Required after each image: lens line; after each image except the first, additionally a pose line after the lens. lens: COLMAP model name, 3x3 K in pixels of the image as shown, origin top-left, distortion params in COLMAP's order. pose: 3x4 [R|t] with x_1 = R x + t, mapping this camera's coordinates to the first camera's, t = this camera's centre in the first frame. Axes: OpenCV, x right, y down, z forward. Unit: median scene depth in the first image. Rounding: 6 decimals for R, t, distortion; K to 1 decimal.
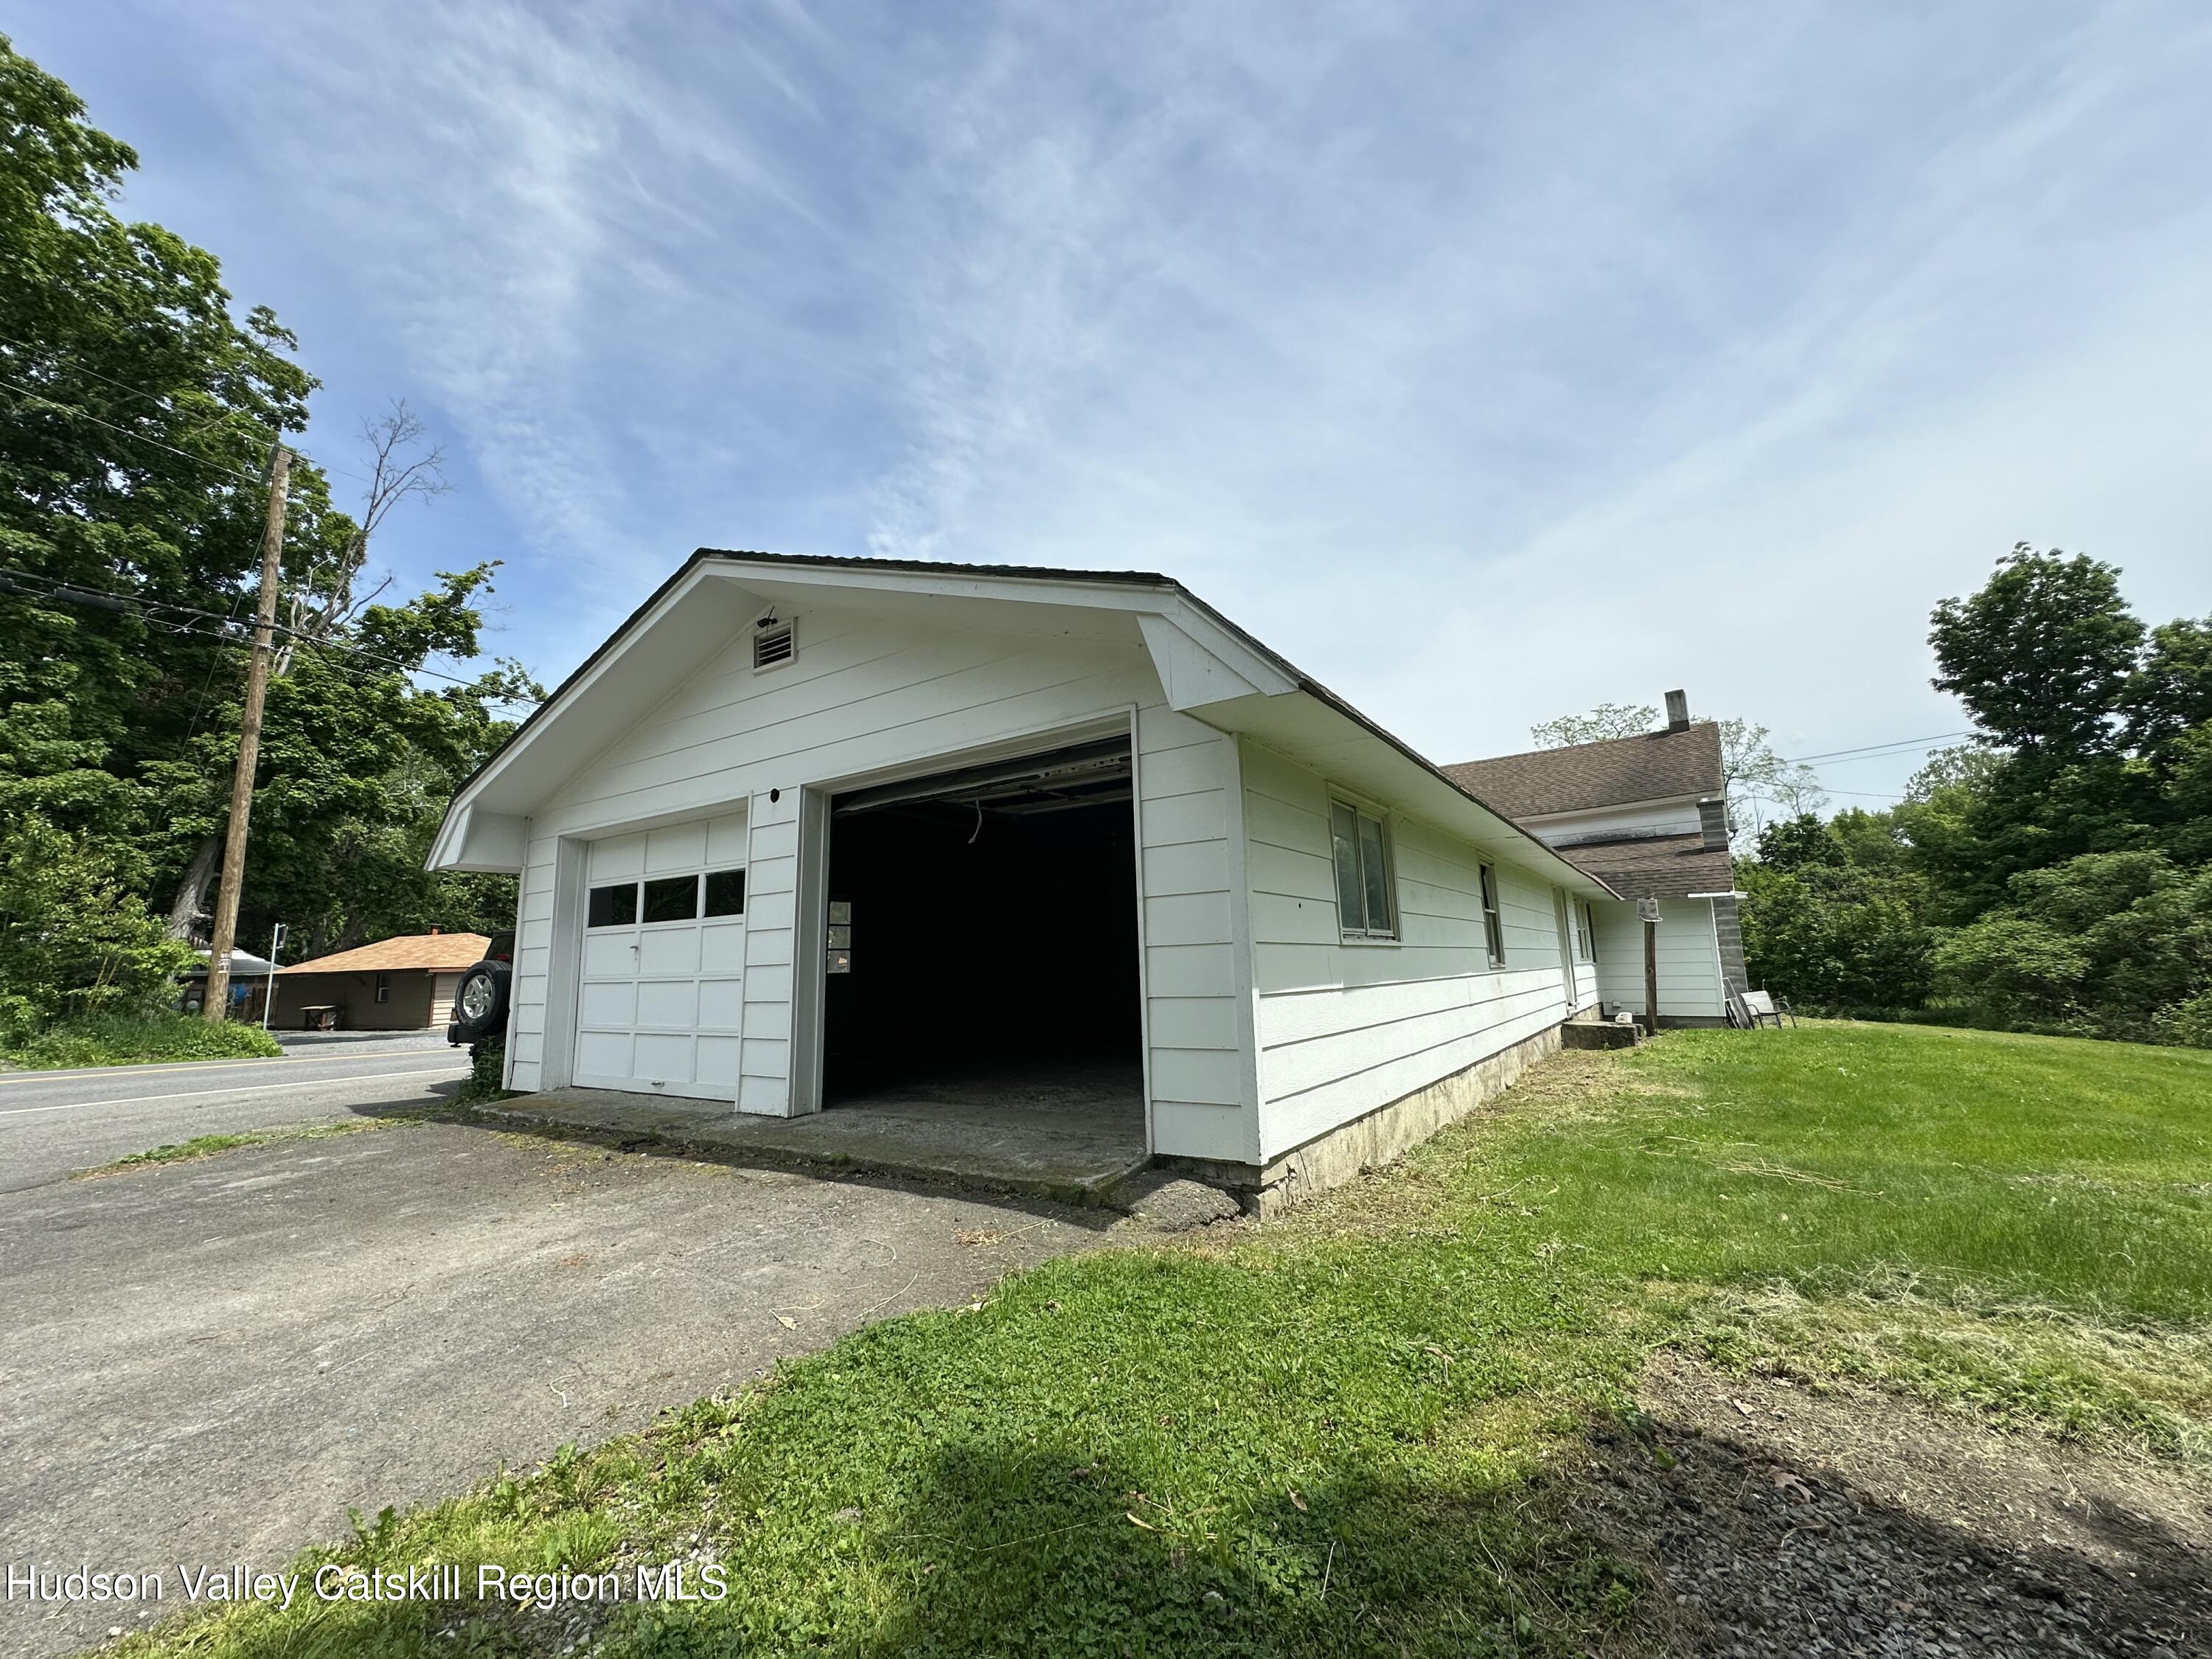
lens RADIAL K [[885.8, 0, 1107.6], [0, 885.8, 824.1], [0, 0, 1]] dist [-0.002046, 0.000771]
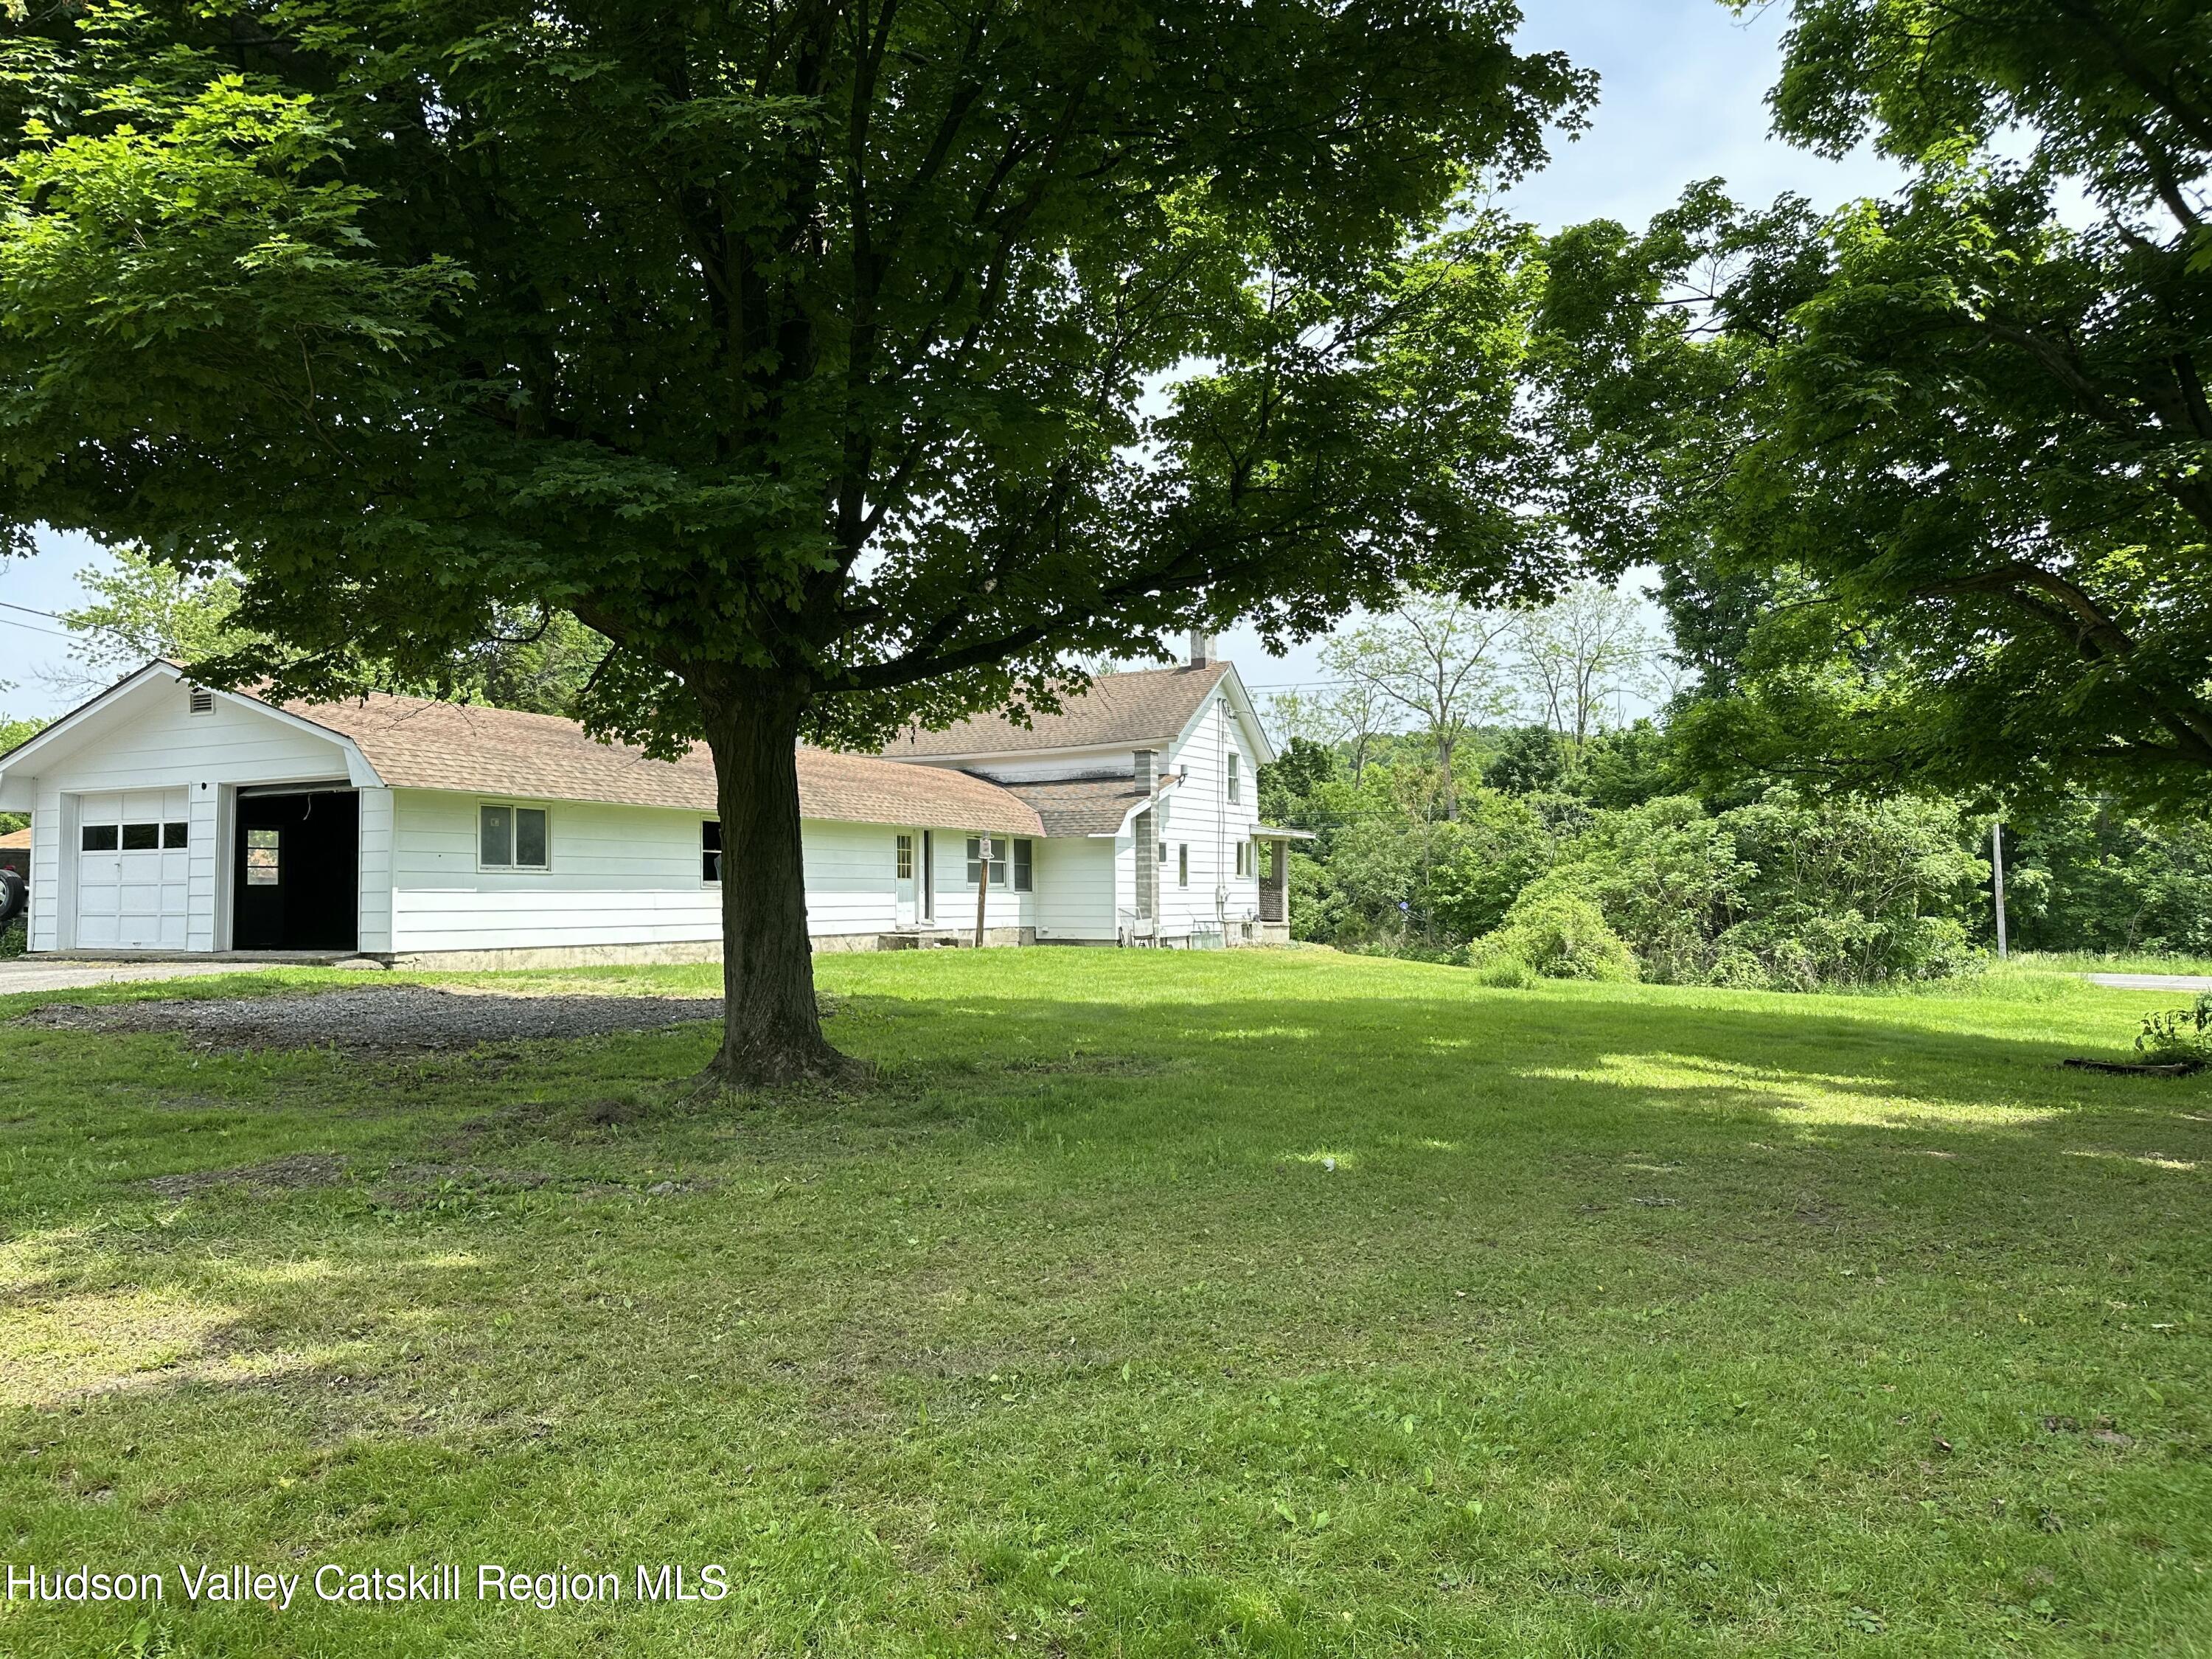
lens RADIAL K [[1548.7, 0, 1105.0], [0, 1548.7, 830.7], [0, 0, 1]] dist [-0.002348, 0.001137]
pose [[0.989842, 0.026351, 0.139706, 1.032719], [-0.042183, 0.992857, 0.111608, -0.377327], [-0.135767, -0.116368, 0.983883, -2.434192]]
